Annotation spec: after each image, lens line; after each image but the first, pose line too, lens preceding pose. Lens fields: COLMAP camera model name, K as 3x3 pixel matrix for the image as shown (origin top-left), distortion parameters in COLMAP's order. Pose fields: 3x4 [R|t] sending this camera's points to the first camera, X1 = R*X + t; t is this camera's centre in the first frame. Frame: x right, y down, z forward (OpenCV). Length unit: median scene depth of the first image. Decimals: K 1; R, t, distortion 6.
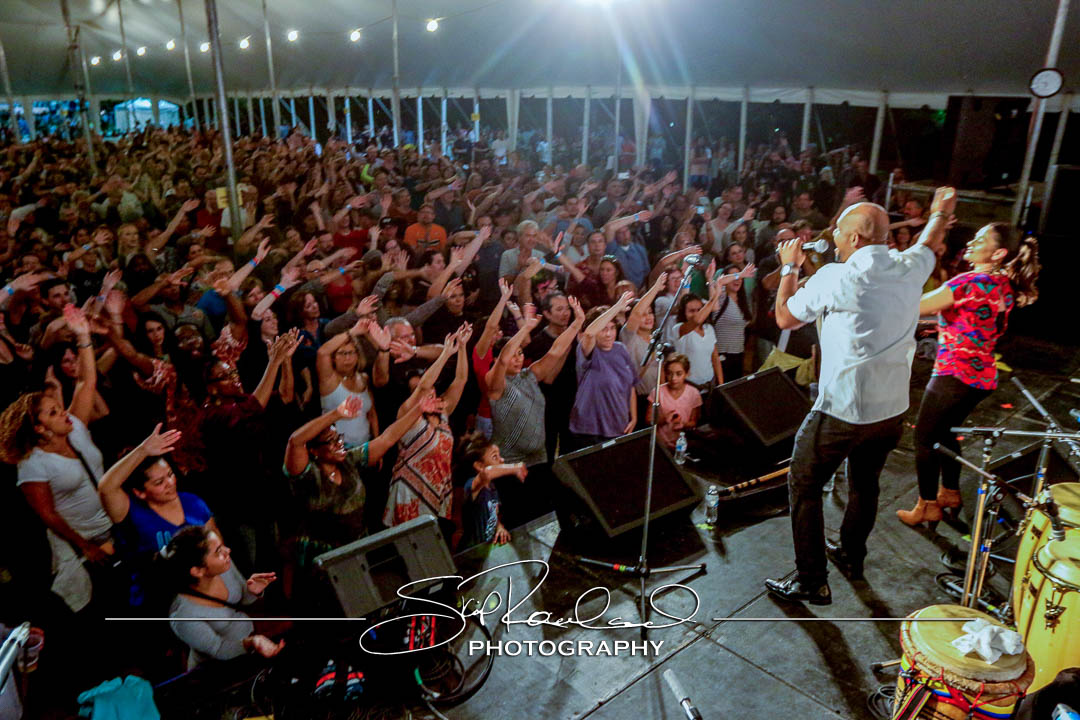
lens RADIAL K [[750.5, 0, 534.3], [0, 750.5, 347.3], [0, 0, 1]] dist [-0.092868, 0.044760]
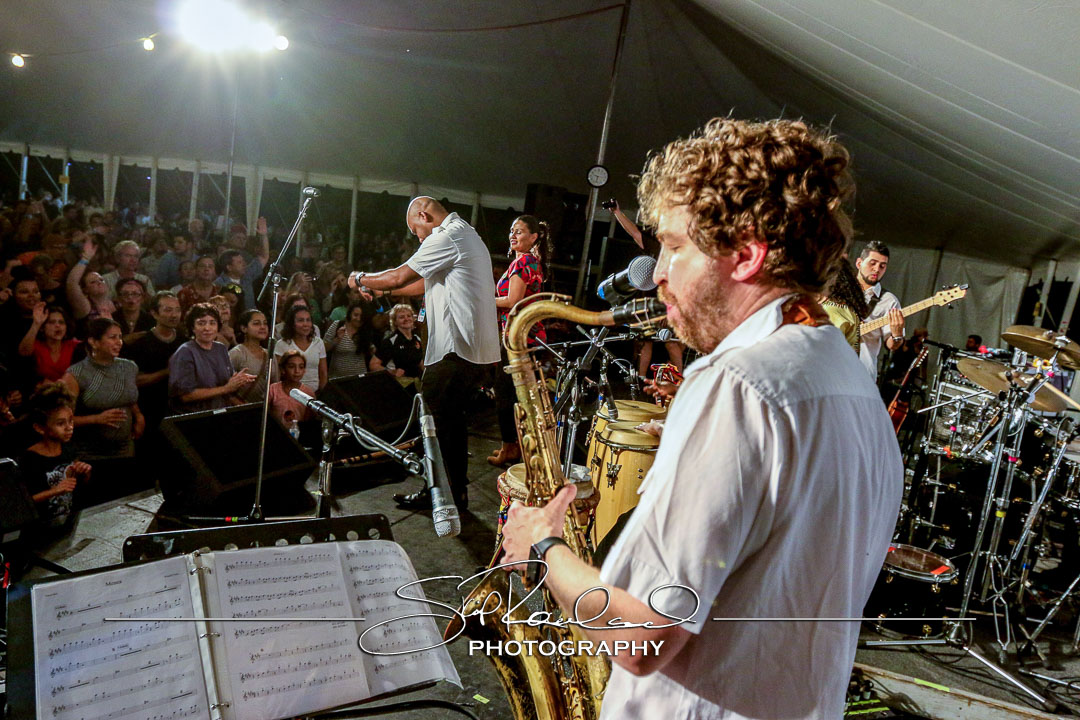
lens RADIAL K [[750.5, 0, 534.3], [0, 750.5, 347.3], [0, 0, 1]] dist [-0.092868, 0.044760]
pose [[0.871339, 0.040615, 0.488997, -0.008794], [0.037232, 0.988223, -0.148423, 0.108186], [-0.489267, 0.147533, 0.859565, -0.019820]]
